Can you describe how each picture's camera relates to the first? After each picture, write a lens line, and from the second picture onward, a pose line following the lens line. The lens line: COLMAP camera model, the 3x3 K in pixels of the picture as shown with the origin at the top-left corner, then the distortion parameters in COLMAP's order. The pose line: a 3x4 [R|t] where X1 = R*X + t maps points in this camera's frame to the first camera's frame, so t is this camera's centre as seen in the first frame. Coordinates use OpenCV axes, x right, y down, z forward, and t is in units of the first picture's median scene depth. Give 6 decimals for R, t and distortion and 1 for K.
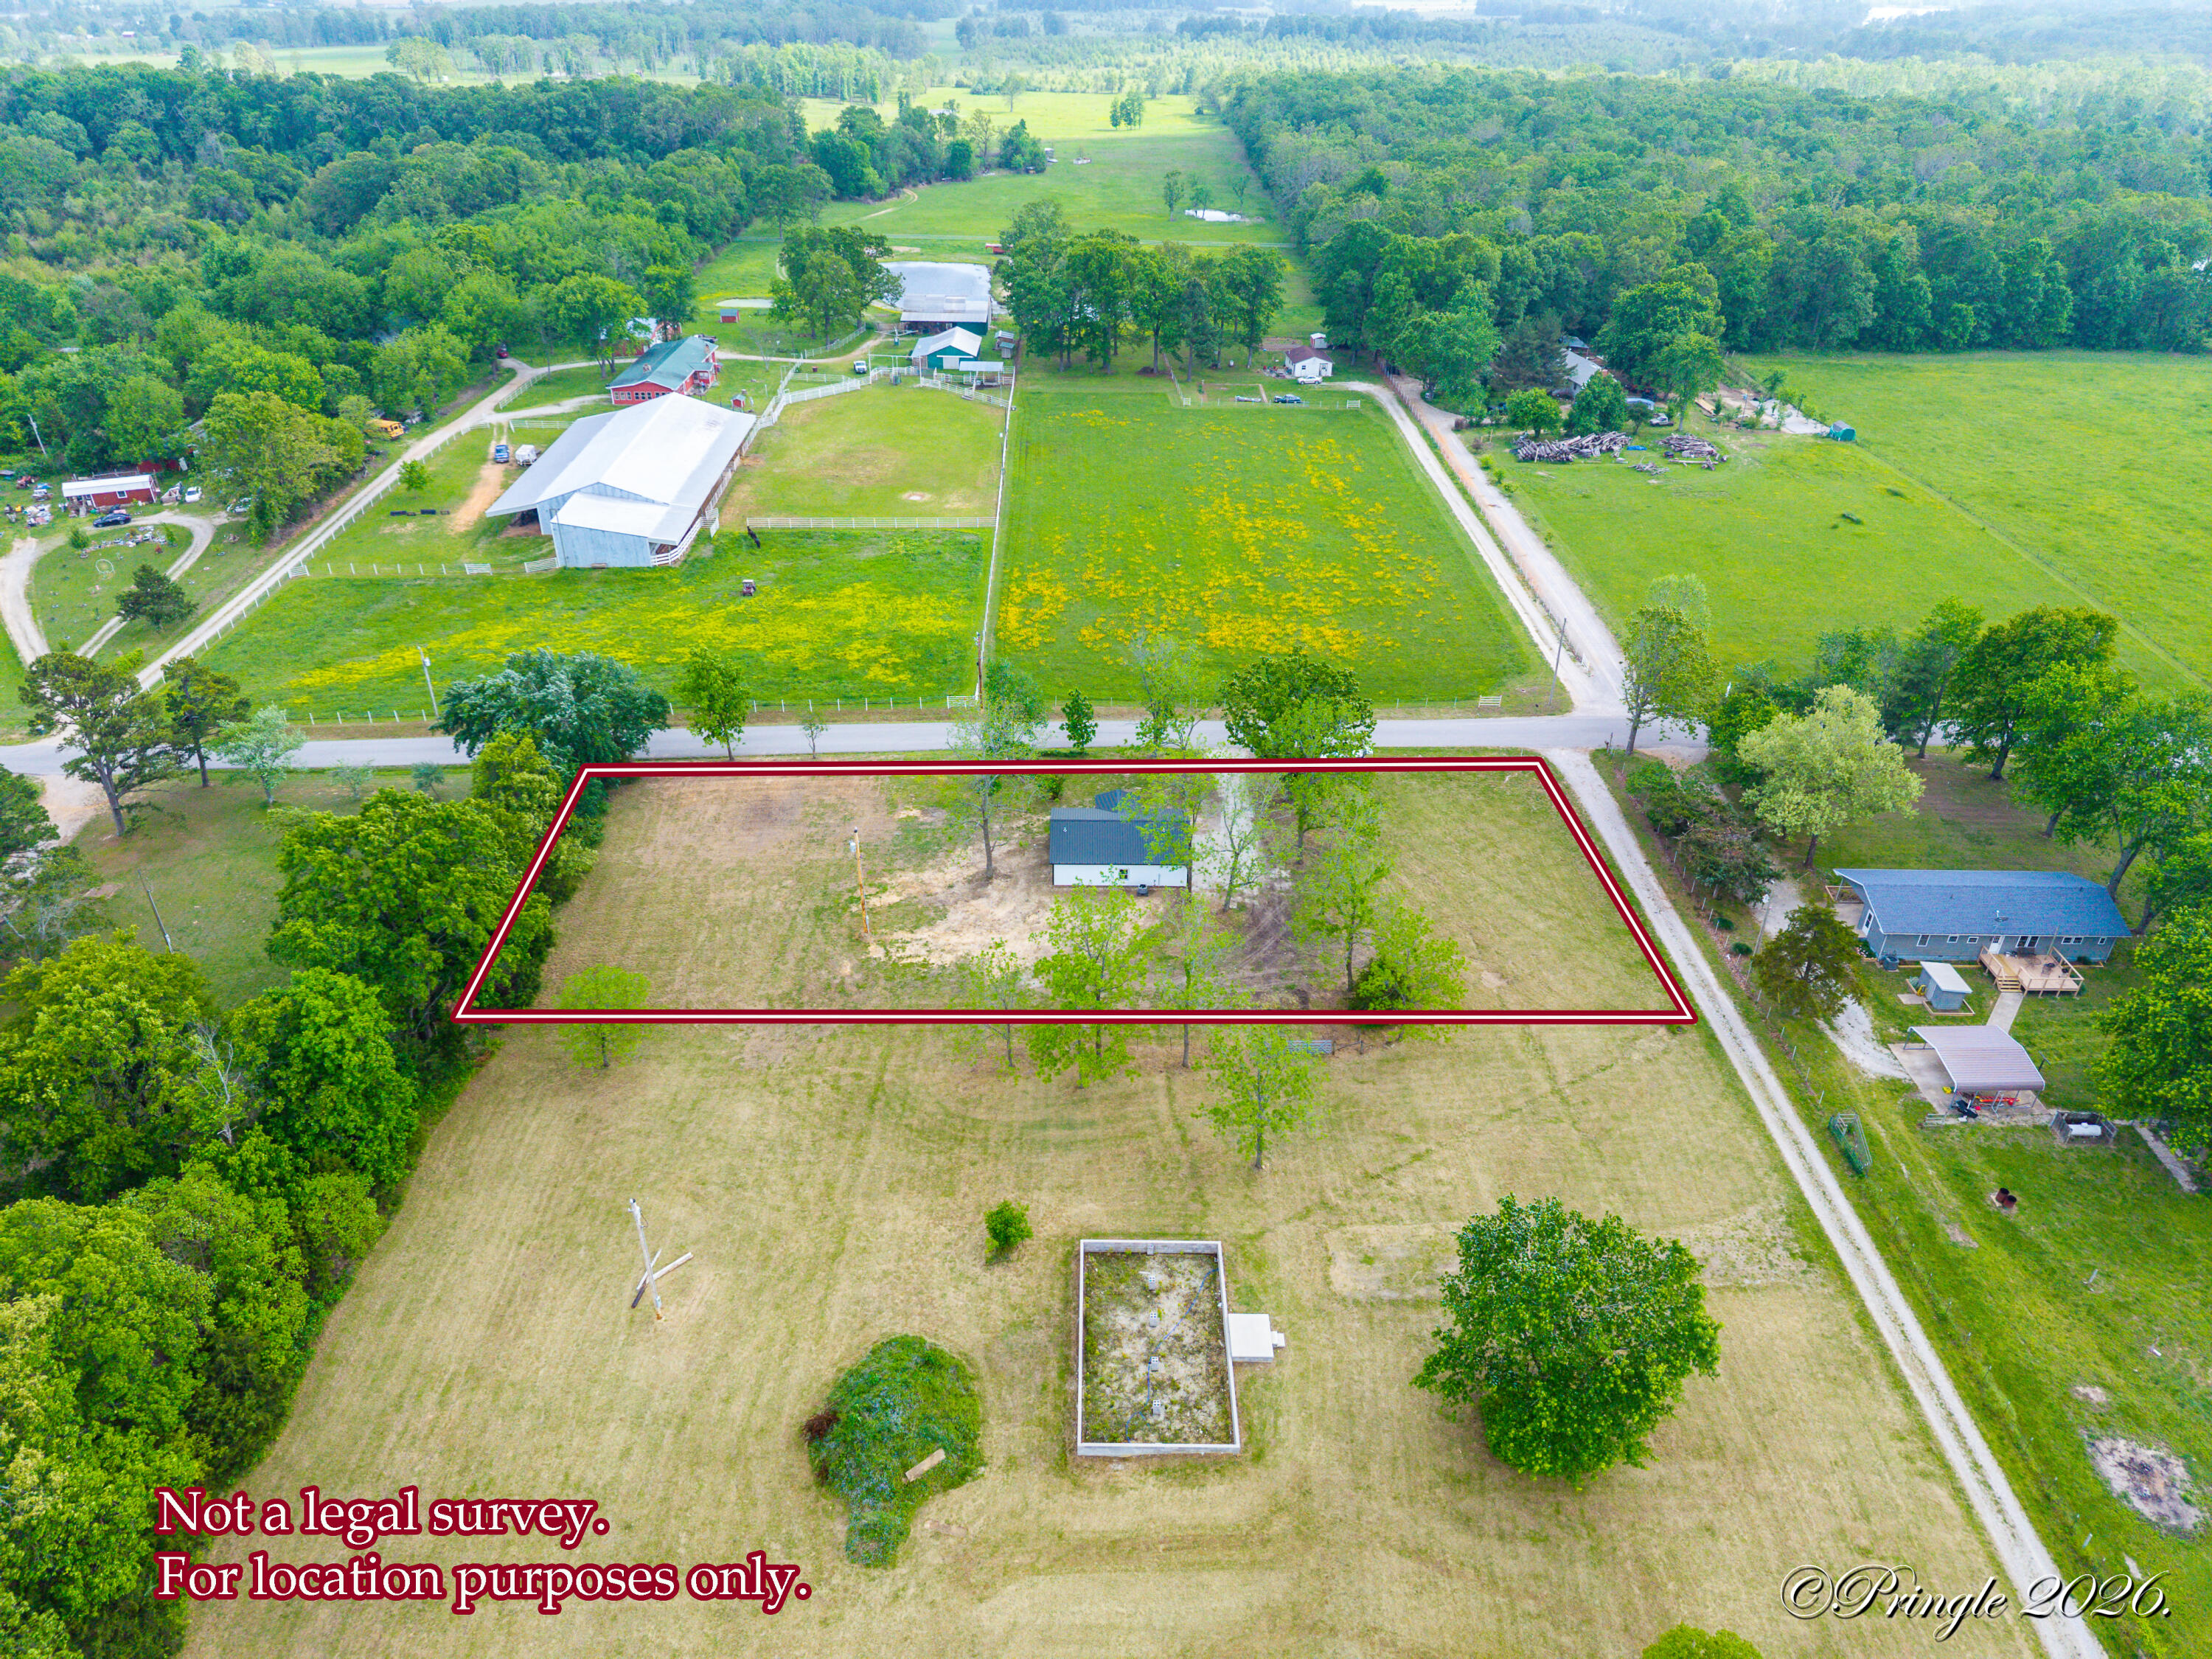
lens RADIAL K [[1468.1, 0, 1092.5], [0, 1468.1, 827.6], [0, 0, 1]] dist [0.037218, -0.037992]
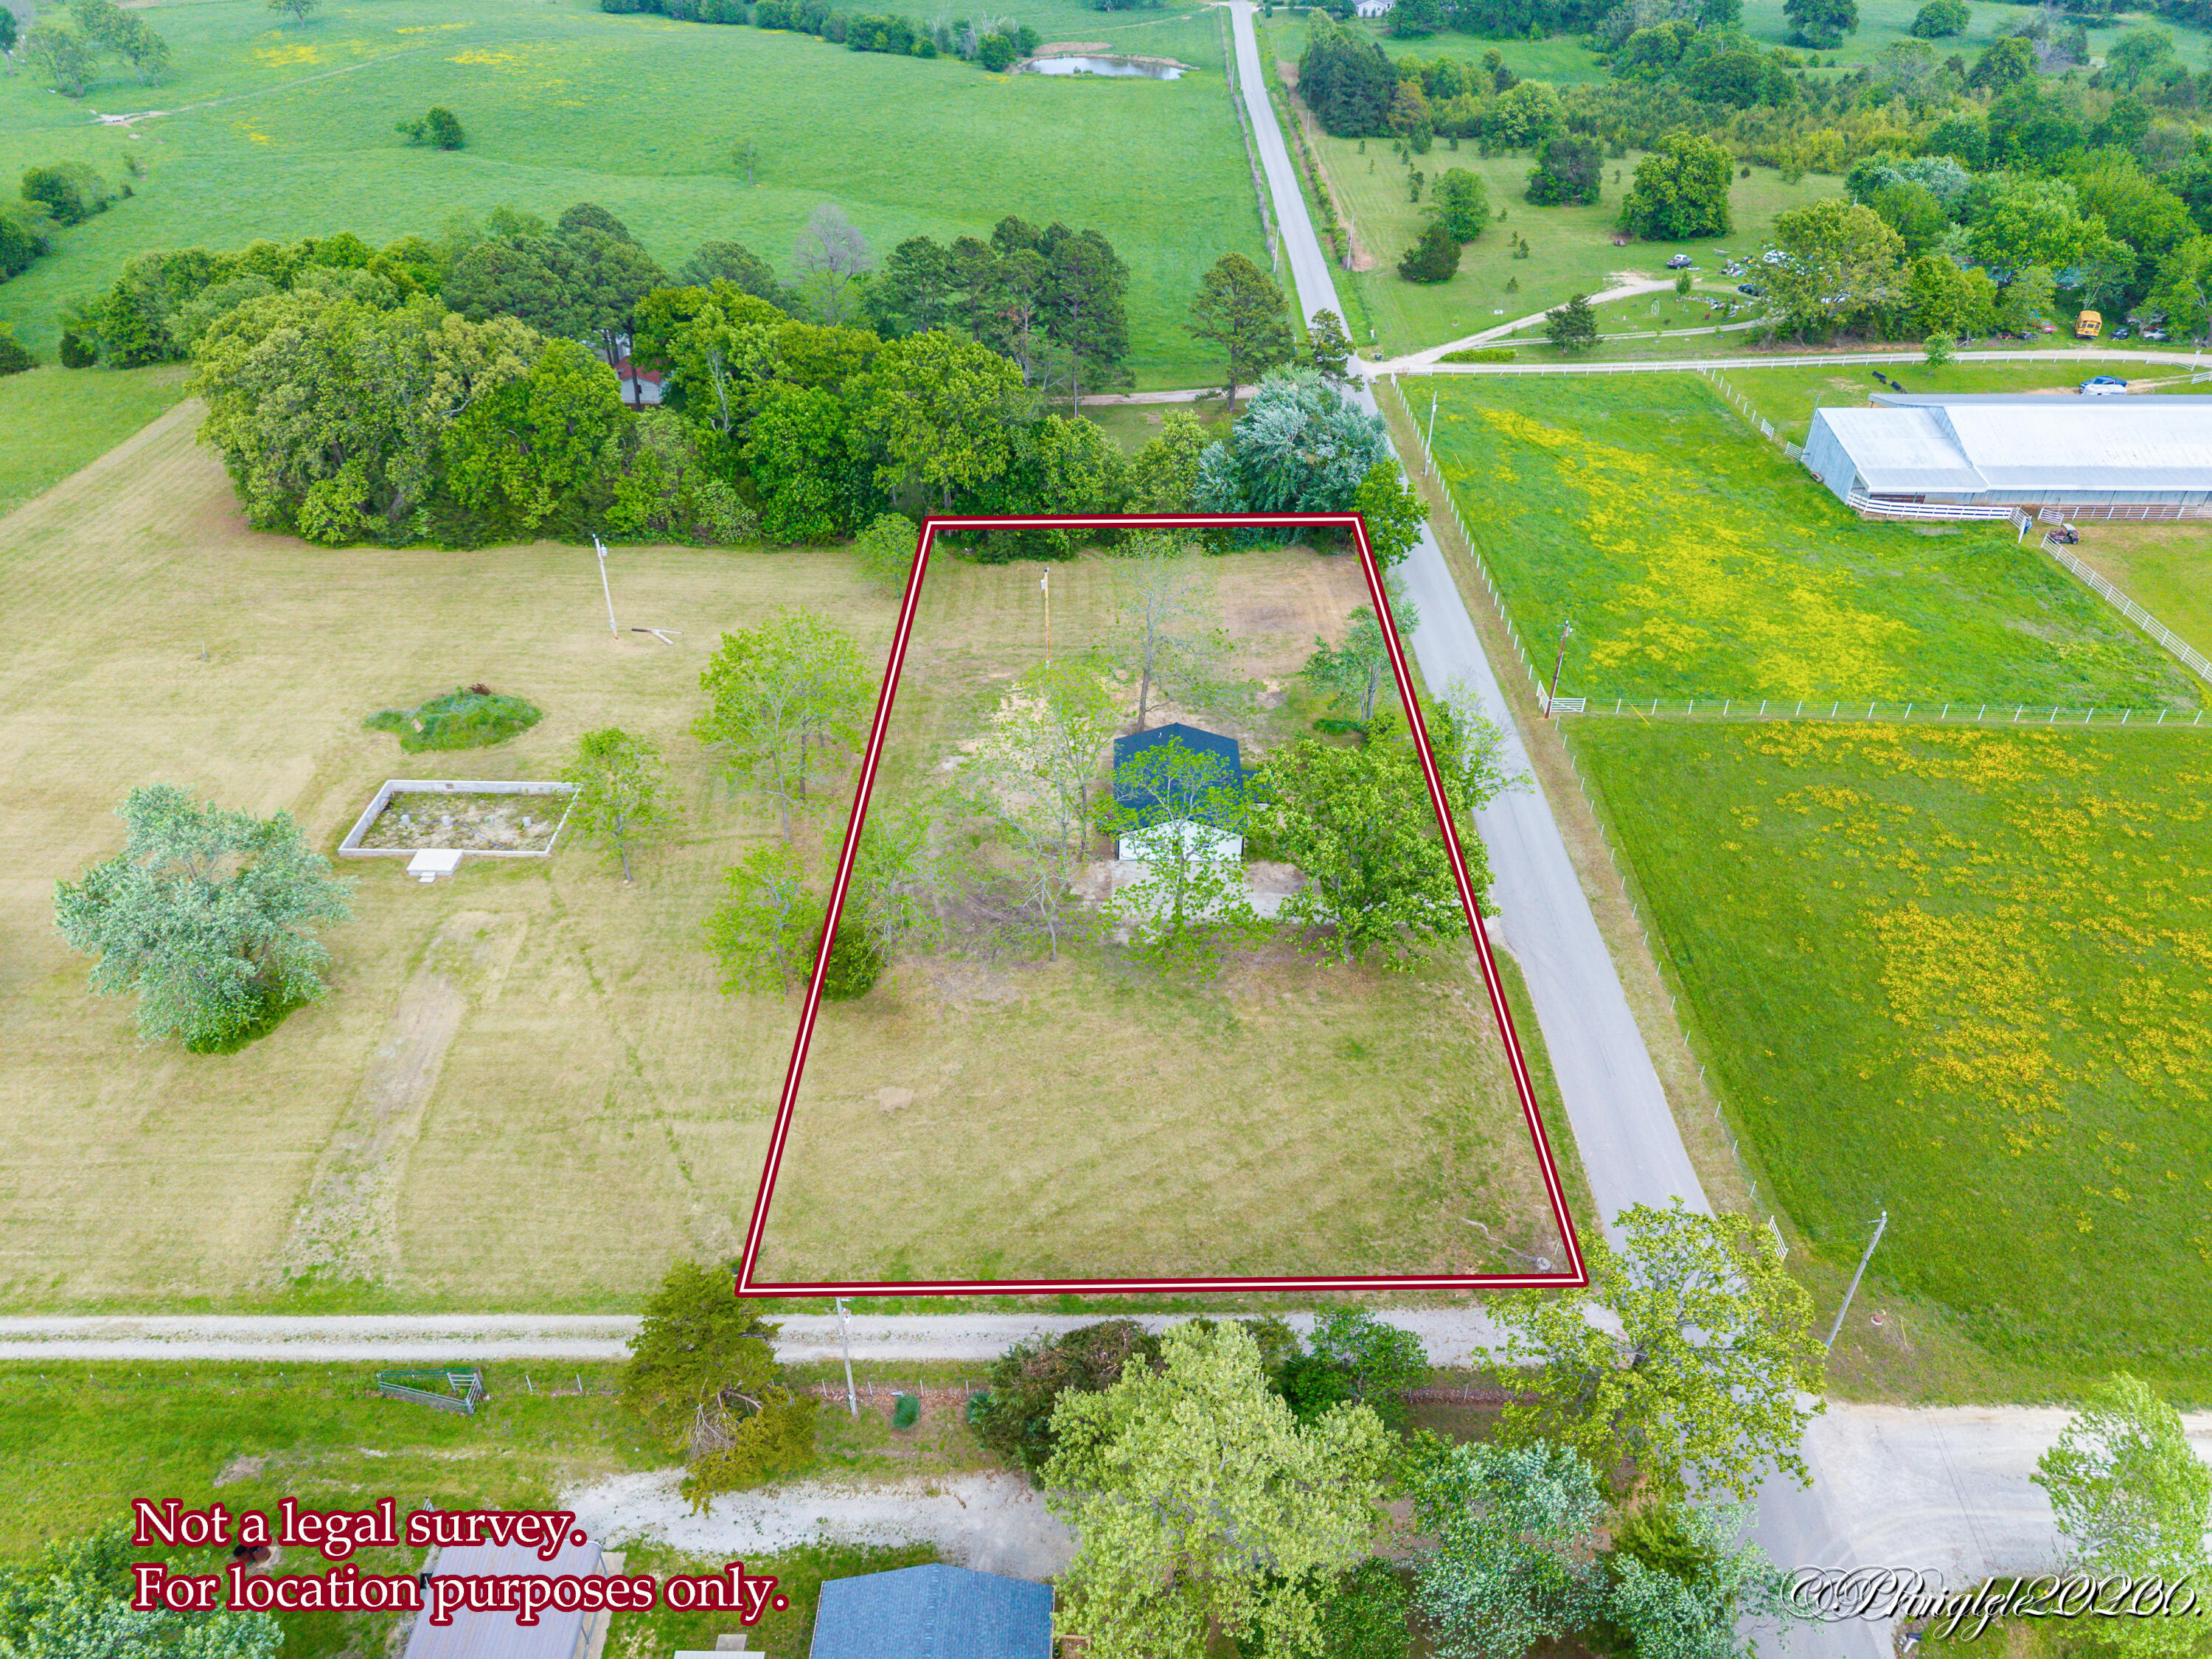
lens RADIAL K [[1514.5, 0, 1098.8], [0, 1514.5, 830.8], [0, 0, 1]] dist [0.004406, 0.002429]
pose [[-0.011858, 0.574666, -0.818302, 0.918131], [-0.525802, 0.692500, 0.493939, -0.468039], [0.850525, 0.436121, 0.293949, 0.921237]]
